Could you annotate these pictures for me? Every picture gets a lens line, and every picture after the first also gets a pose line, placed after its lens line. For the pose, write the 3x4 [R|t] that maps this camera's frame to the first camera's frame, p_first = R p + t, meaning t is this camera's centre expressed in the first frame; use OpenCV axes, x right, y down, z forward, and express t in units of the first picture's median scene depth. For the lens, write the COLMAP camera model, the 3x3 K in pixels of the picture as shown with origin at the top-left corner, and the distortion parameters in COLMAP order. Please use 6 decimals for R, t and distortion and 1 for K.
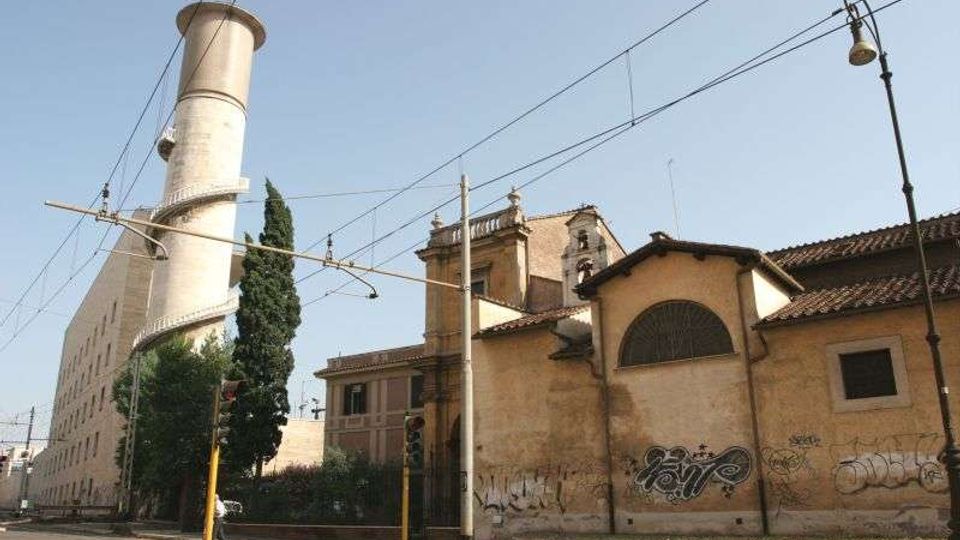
lens RADIAL K [[745.2, 0, 480.0], [0, 745.2, 270.0], [0, 0, 1]] dist [-0.099922, 0.001344]
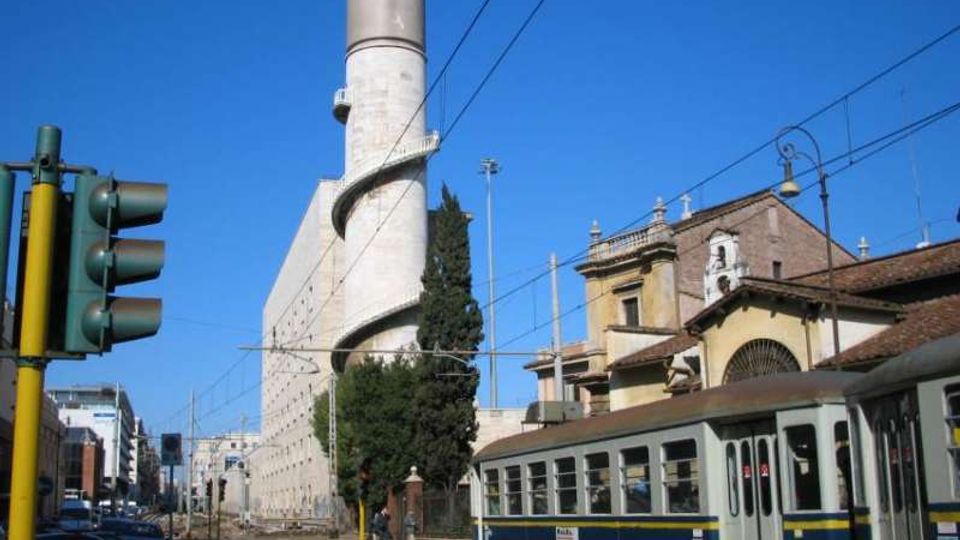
lens RADIAL K [[1121.4, 0, 480.0], [0, 1121.4, 270.0], [0, 0, 1]] dist [-0.141031, 0.053600]
pose [[0.942835, -0.082521, -0.322882, 0.389917], [0.118182, 0.988682, 0.092416, -0.246658], [0.311601, -0.125292, 0.941917, -0.617513]]
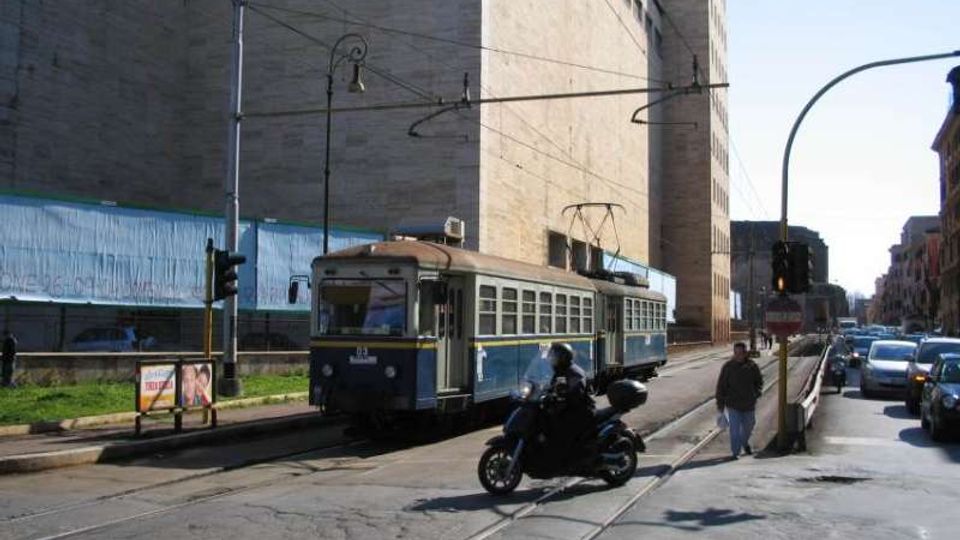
lens RADIAL K [[1121.4, 0, 480.0], [0, 1121.4, 270.0], [0, 0, 1]] dist [-0.141031, 0.053600]
pose [[-0.617299, 0.039566, 0.785733, -1.954916], [-0.250556, 0.936843, -0.244021, 0.835072], [-0.745764, -0.347504, -0.568399, 2.630140]]
